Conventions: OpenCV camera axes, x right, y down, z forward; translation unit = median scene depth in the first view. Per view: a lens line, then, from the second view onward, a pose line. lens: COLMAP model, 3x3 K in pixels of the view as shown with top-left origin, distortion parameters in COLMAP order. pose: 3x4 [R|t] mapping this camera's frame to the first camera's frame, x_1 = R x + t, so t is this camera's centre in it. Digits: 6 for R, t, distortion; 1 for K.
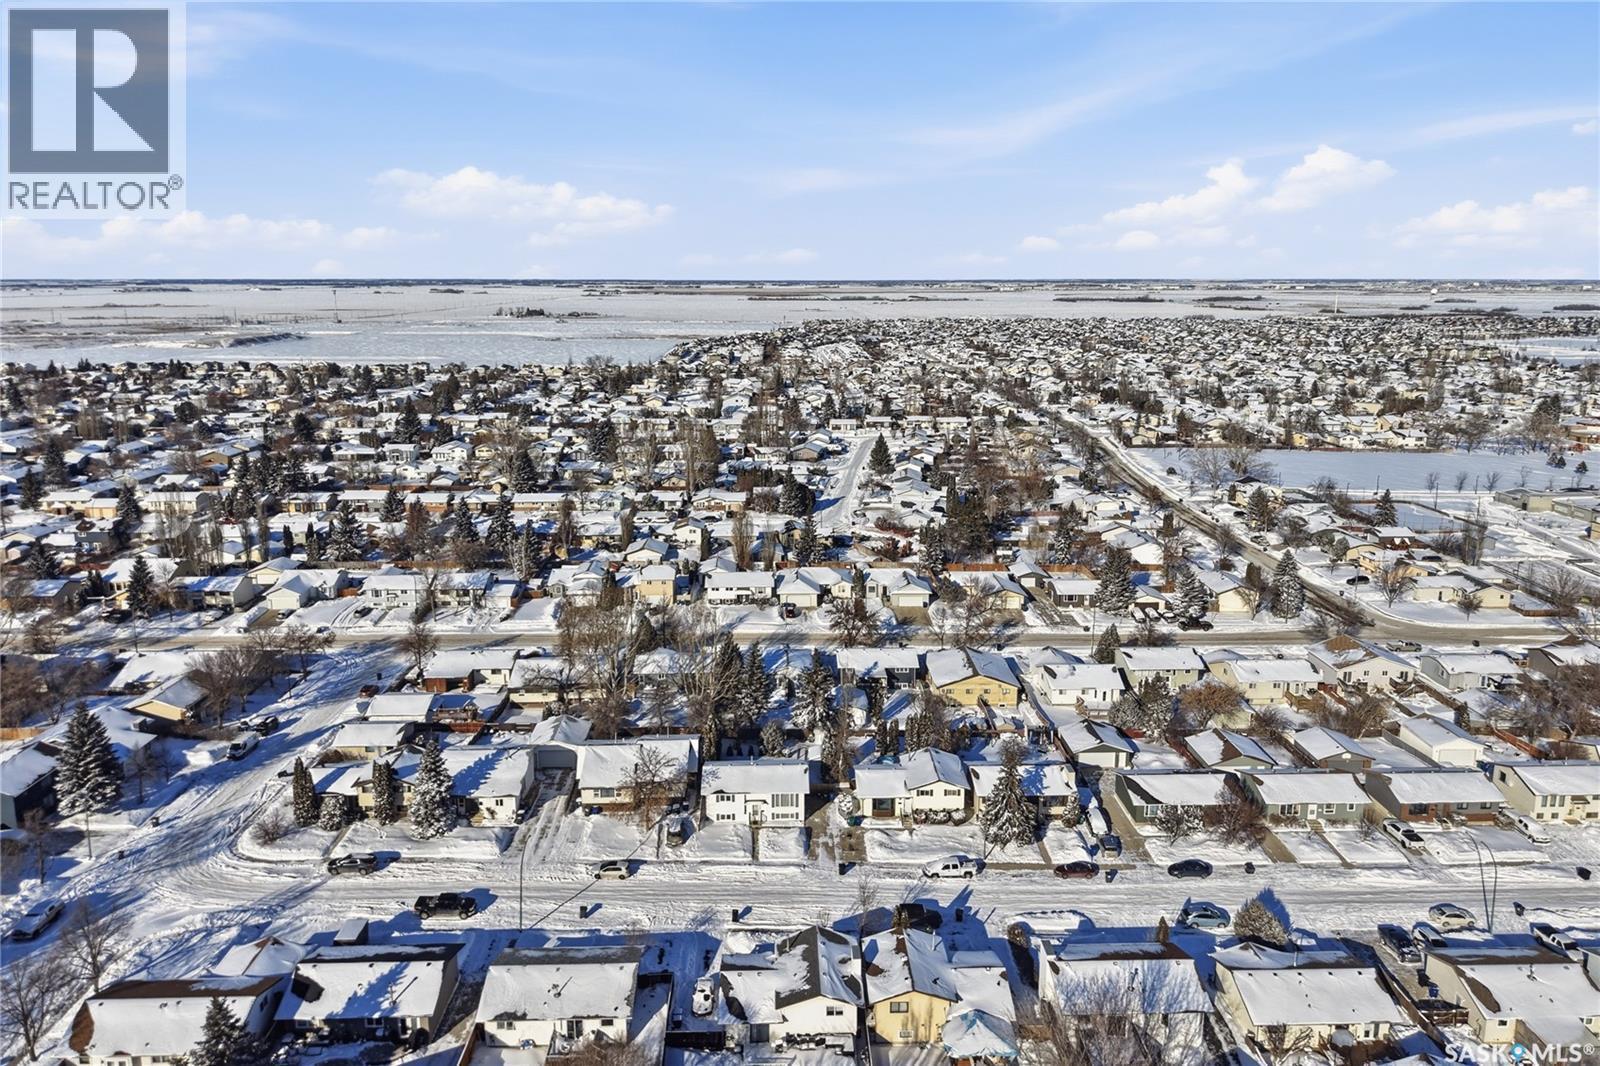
lens RADIAL K [[796.2, 0, 796.6], [0, 796.2, 556.8], [0, 0, 1]] dist [-0.063694, 0.033625]
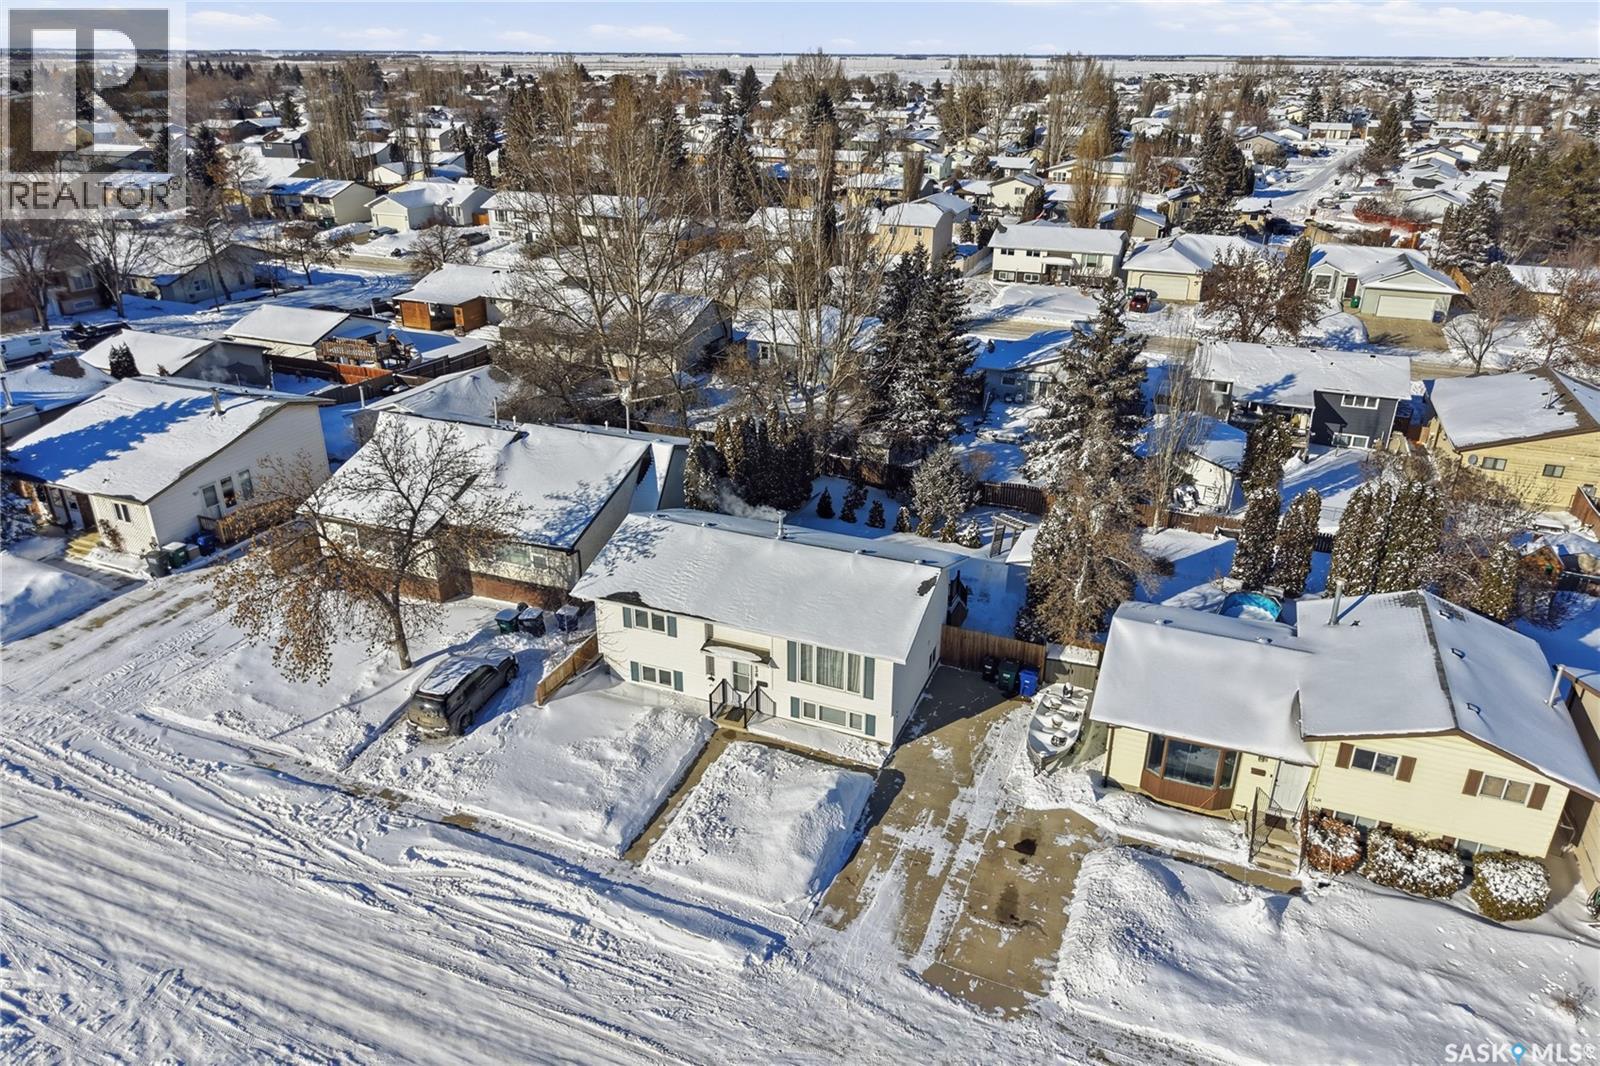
lens RADIAL K [[982.9, 0, 800.0], [0, 982.9, 533.0], [0, 0, 1]] dist [0.020365, -0.000976]
pose [[0.920353, 0.171850, -0.351310, 0.090082], [-0.084906, 0.964659, 0.249447, 0.162054], [0.381761, -0.199751, 0.902418, 0.647231]]
